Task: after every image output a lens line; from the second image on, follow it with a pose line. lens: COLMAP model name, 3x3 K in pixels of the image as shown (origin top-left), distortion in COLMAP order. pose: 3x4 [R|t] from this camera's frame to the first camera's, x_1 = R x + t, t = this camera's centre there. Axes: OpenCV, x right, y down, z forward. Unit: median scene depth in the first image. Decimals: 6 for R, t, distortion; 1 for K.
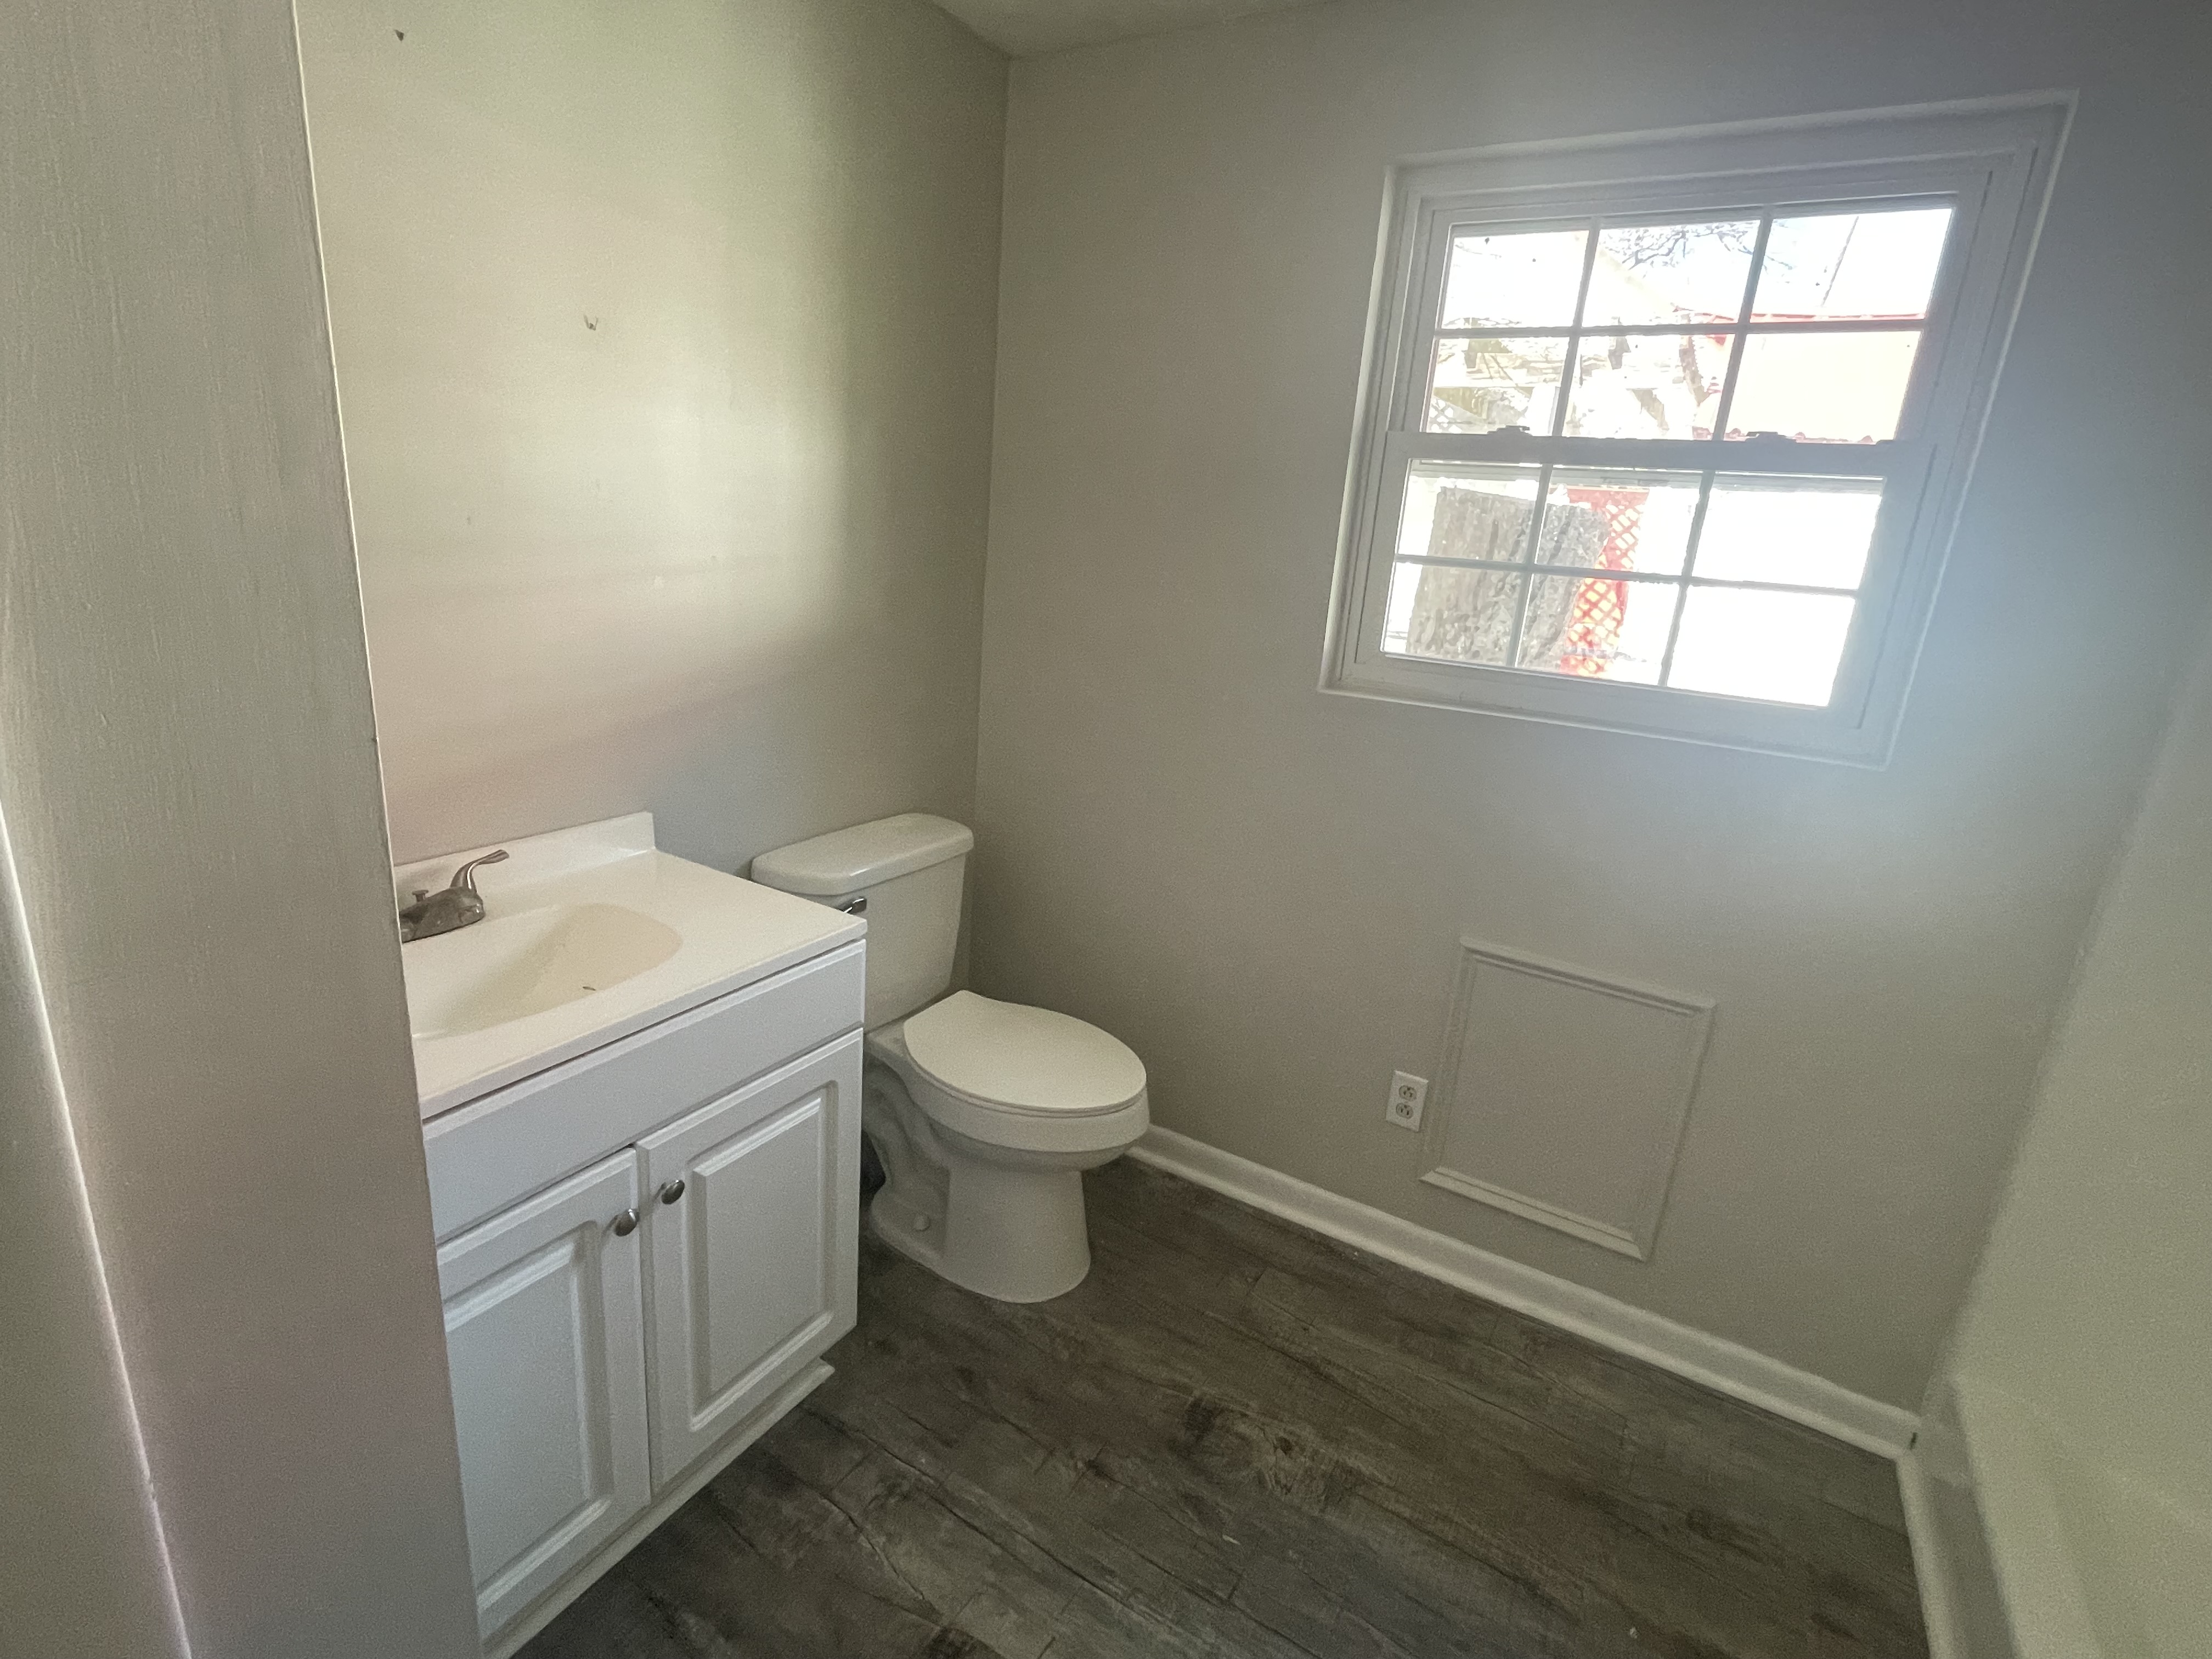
lens RADIAL K [[1067.3, 0, 1111.2], [0, 1067.3, 835.2], [0, 0, 1]] dist [0.001727, 0.000161]
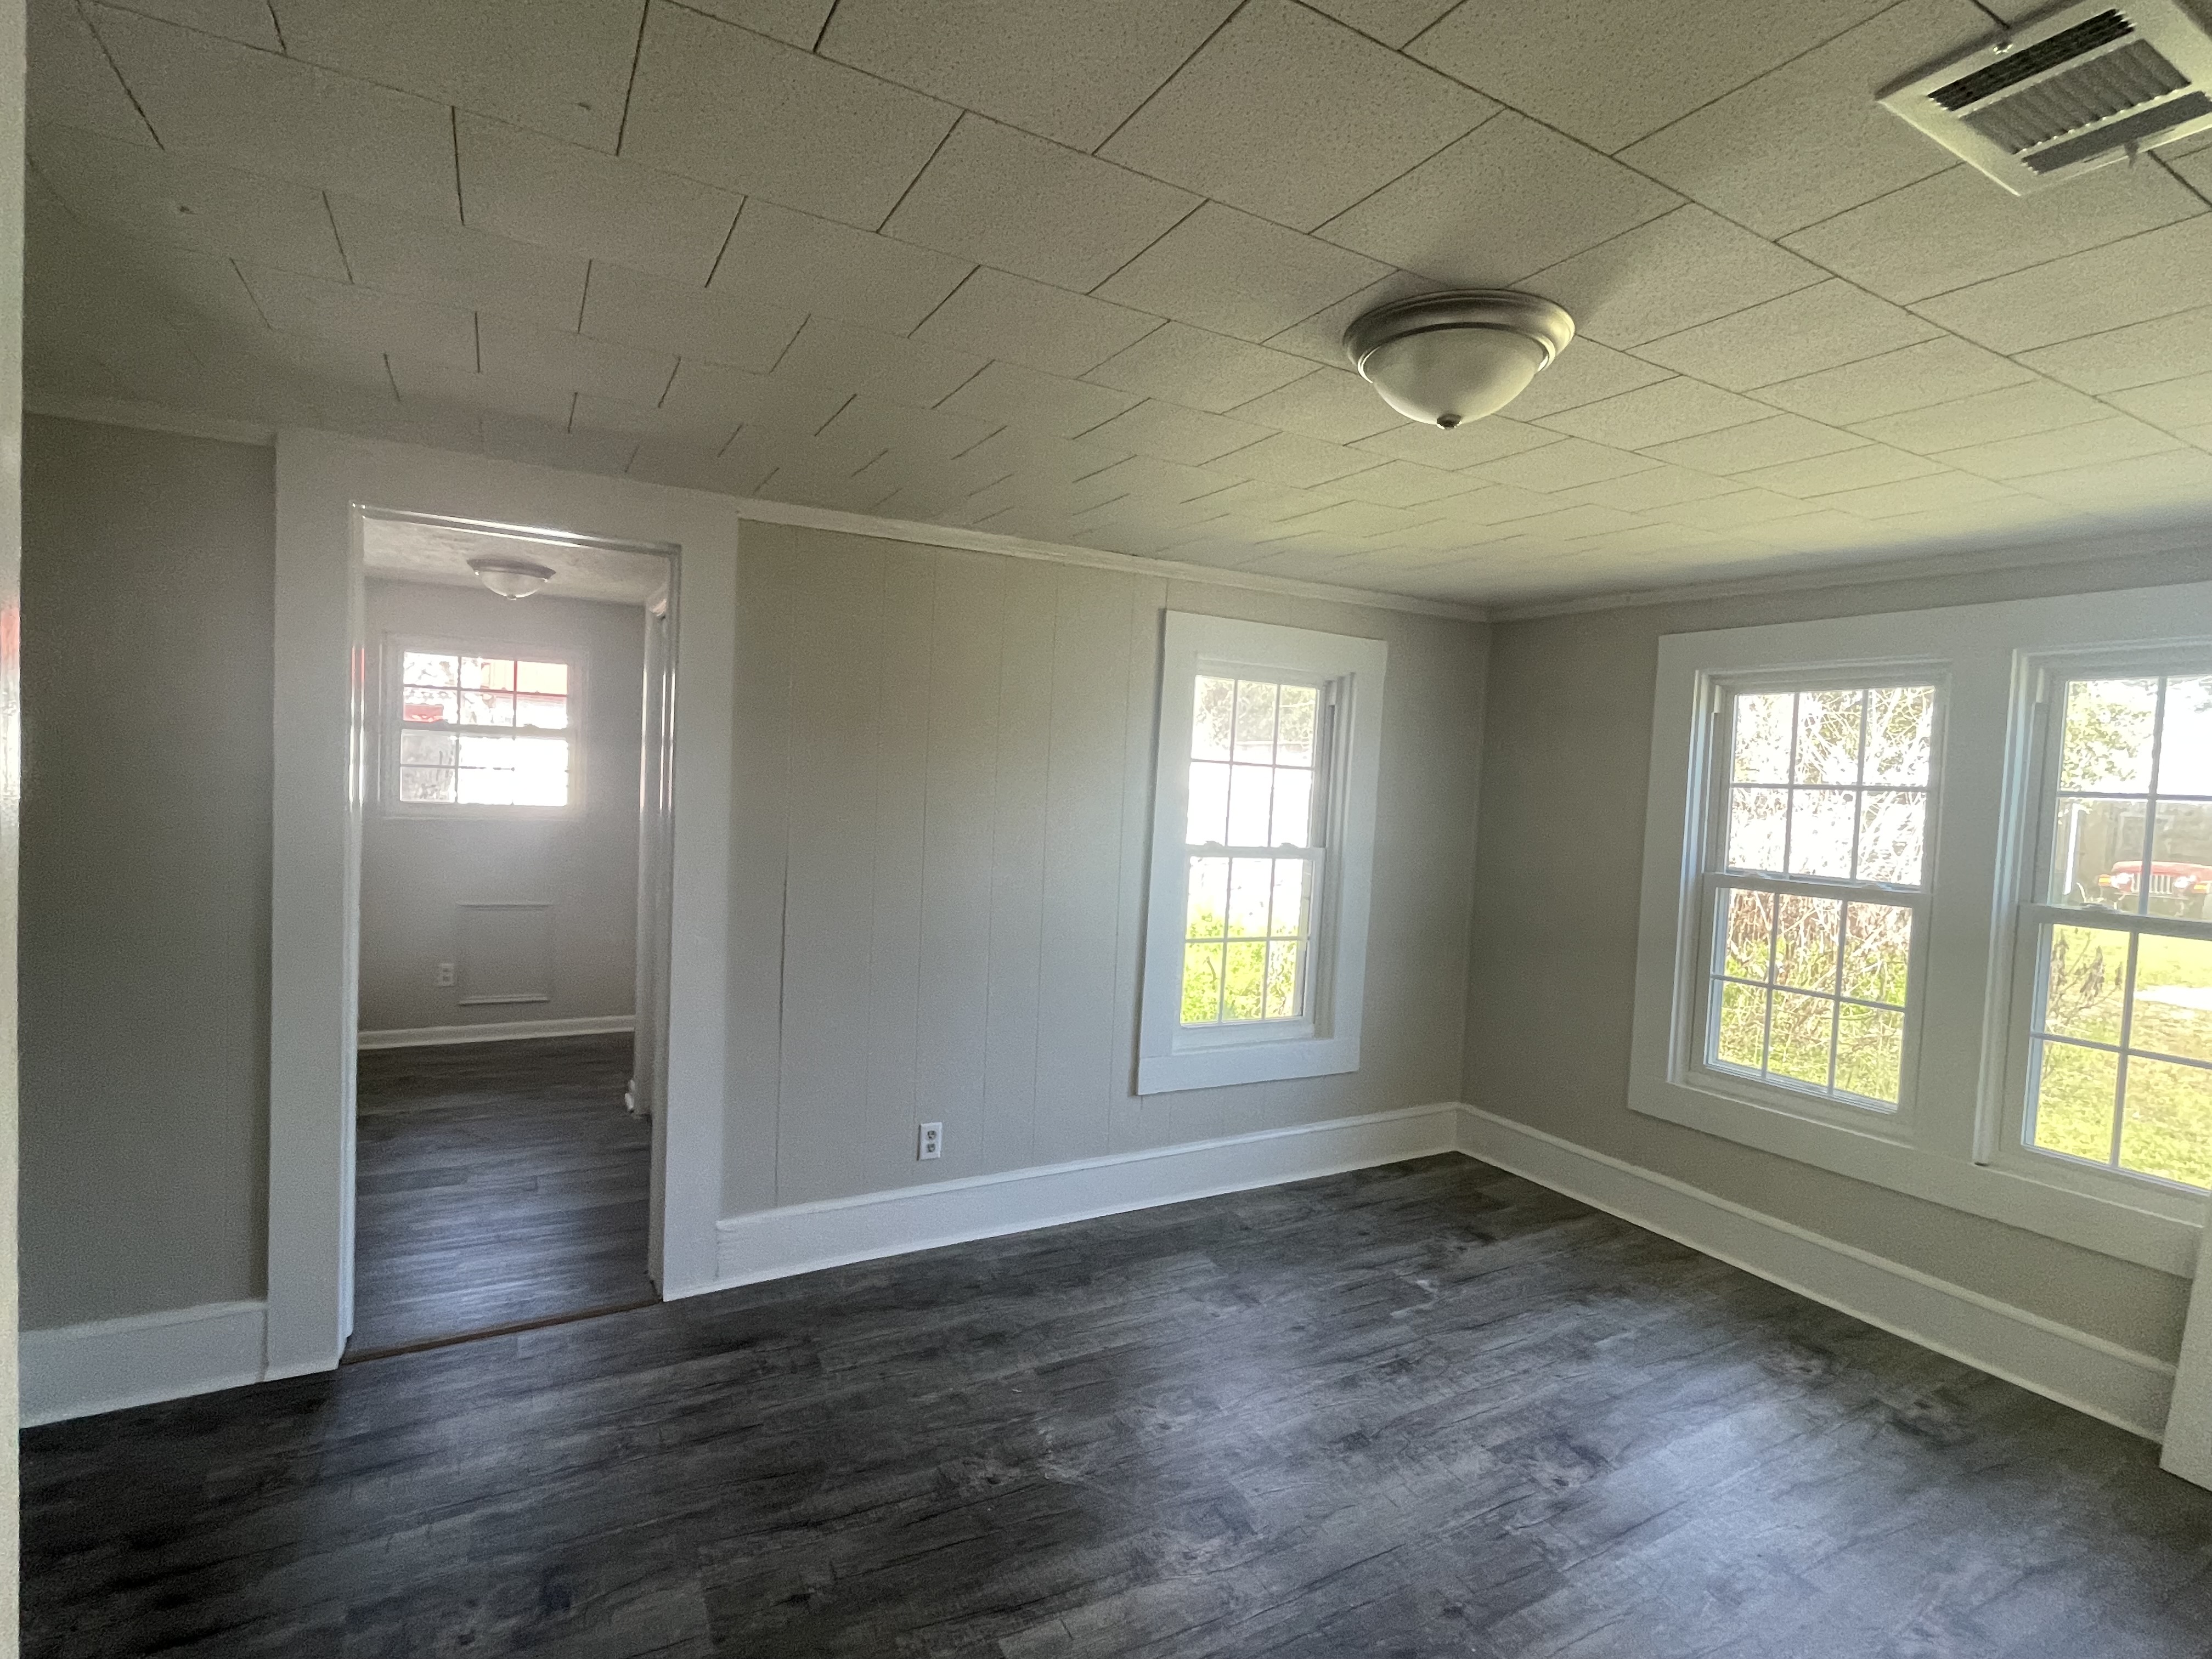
lens RADIAL K [[1067.3, 0, 1111.2], [0, 1067.3, 835.2], [0, 0, 1]] dist [0.001727, 0.000161]
pose [[0.508912, -0.096367, 0.855407, -1.244014], [0.241198, 0.969872, -0.034235, 0.469933], [-0.826336, 0.223746, 0.516823, -1.982226]]
